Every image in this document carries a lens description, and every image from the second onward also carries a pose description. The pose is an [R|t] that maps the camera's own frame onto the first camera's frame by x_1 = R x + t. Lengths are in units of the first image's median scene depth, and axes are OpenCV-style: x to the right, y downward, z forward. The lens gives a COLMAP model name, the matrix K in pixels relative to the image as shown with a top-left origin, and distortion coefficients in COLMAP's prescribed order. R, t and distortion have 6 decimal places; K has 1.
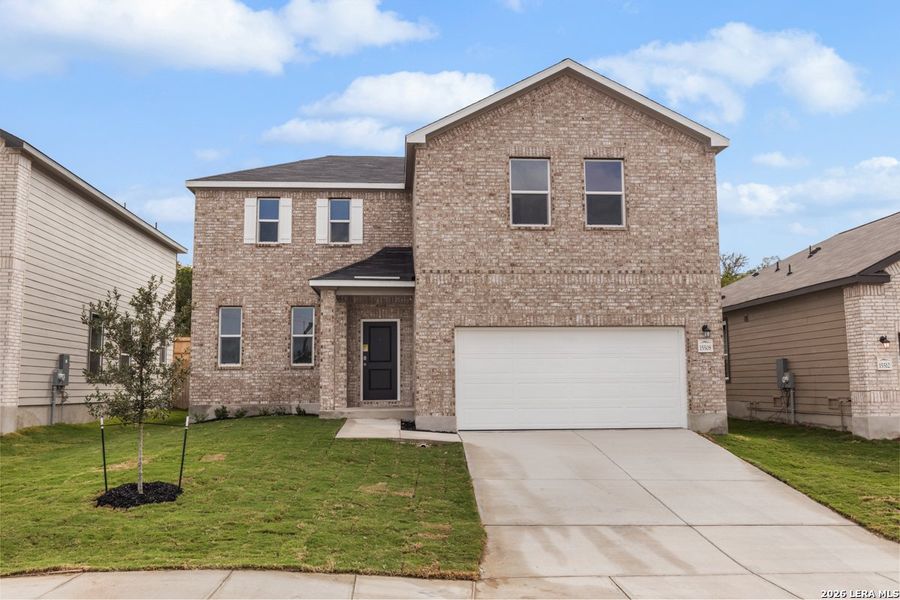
lens RADIAL K [[808.7, 0, 450.0], [0, 808.7, 300.0], [0, 0, 1]] dist [0.005761, 0.005975]
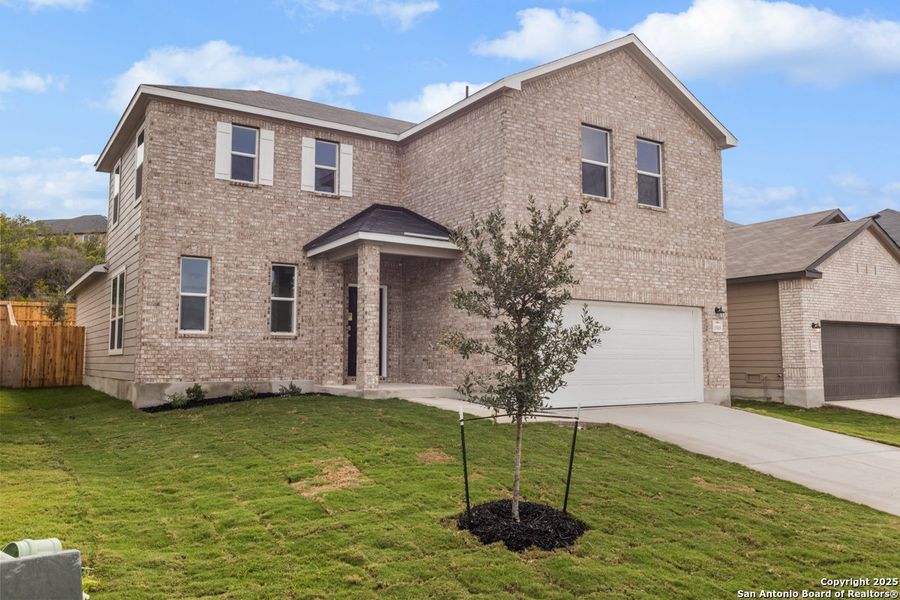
lens RADIAL K [[714.2, 0, 450.0], [0, 714.2, 300.0], [0, 0, 1]] dist [0.005272, 0.001547]
pose [[0.873567, 0.049225, 0.484208, -0.439685], [-0.058902, 0.998252, 0.004783, 0.035967], [-0.483127, -0.032699, 0.874940, 0.314056]]
